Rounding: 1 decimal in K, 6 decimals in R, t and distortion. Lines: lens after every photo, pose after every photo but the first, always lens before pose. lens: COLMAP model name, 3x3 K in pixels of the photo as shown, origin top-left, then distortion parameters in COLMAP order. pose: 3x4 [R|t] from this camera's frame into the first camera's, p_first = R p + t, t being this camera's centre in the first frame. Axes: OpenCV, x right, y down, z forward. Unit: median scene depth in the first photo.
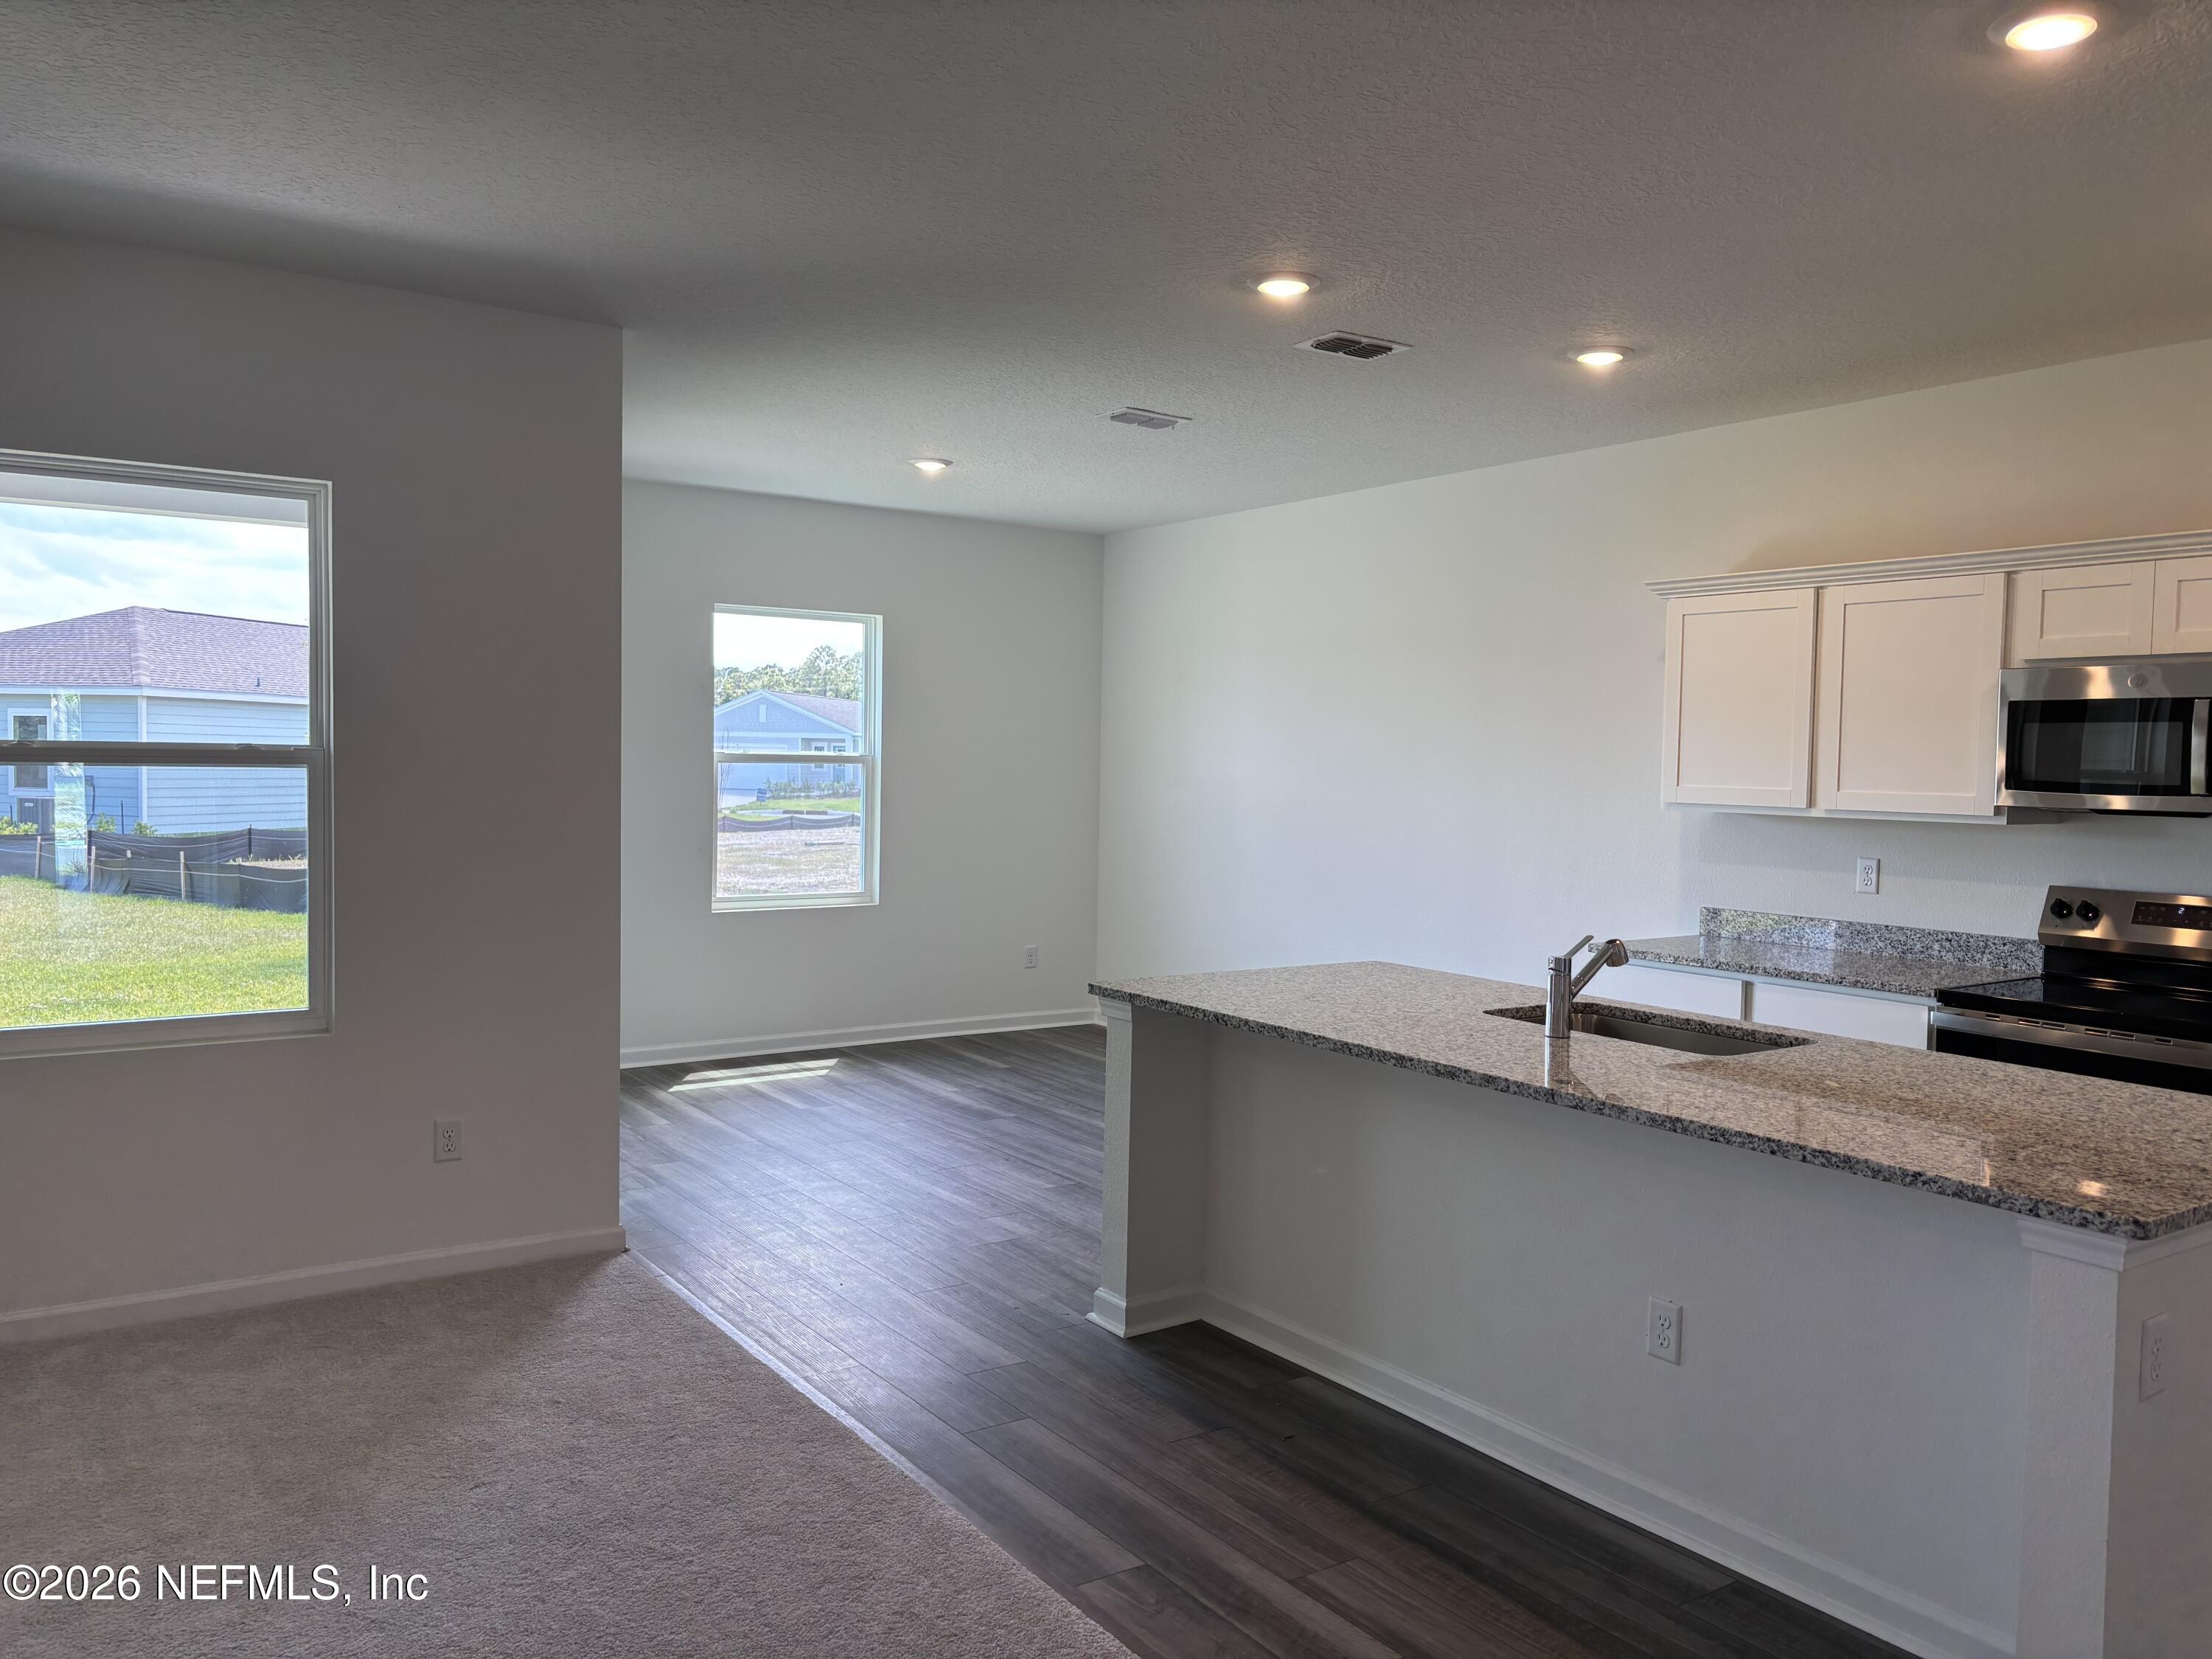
lens RADIAL K [[1678.1, 0, 1121.5], [0, 1678.1, 818.6], [0, 0, 1]] dist [0.050732, -0.038396]
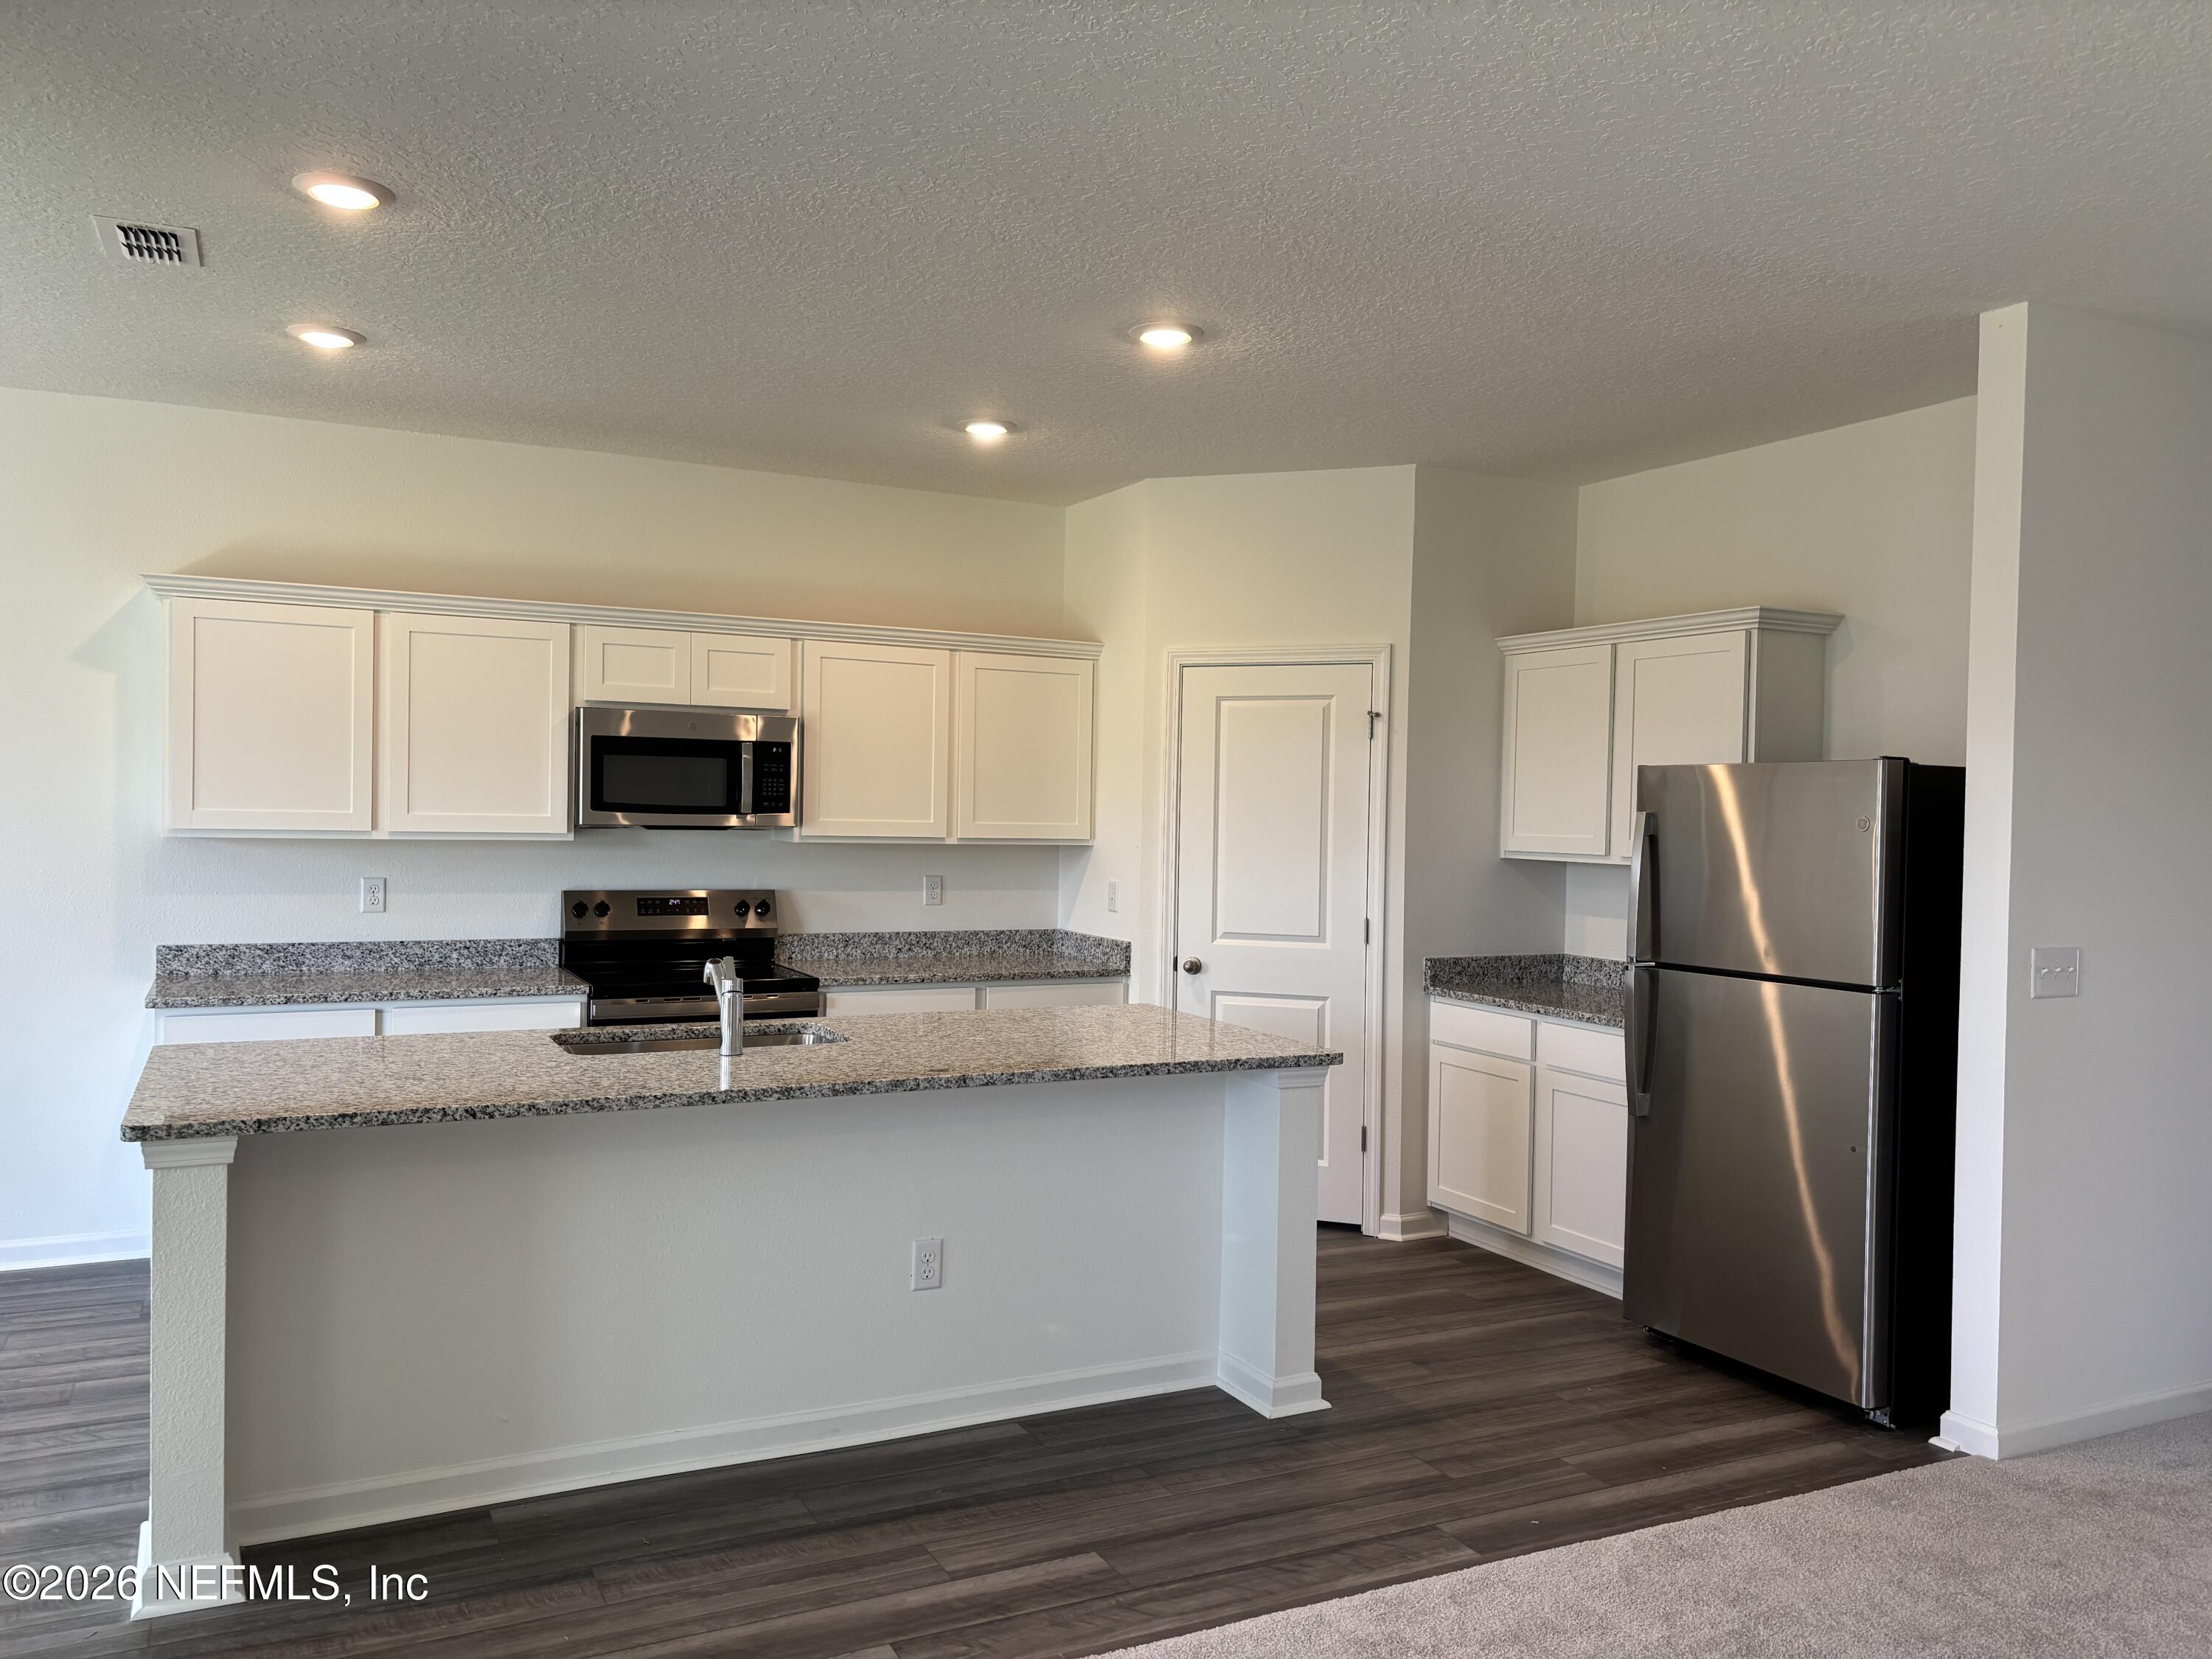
lens RADIAL K [[1678.1, 0, 1116.7], [0, 1678.1, 839.5], [0, 0, 1]] dist [0.050732, -0.038396]
pose [[0.139682, -0.031543, 0.989694, -0.656653], [0.019940, 0.999379, 0.029037, -0.026644], [-0.989996, 0.015679, 0.140224, 0.536838]]
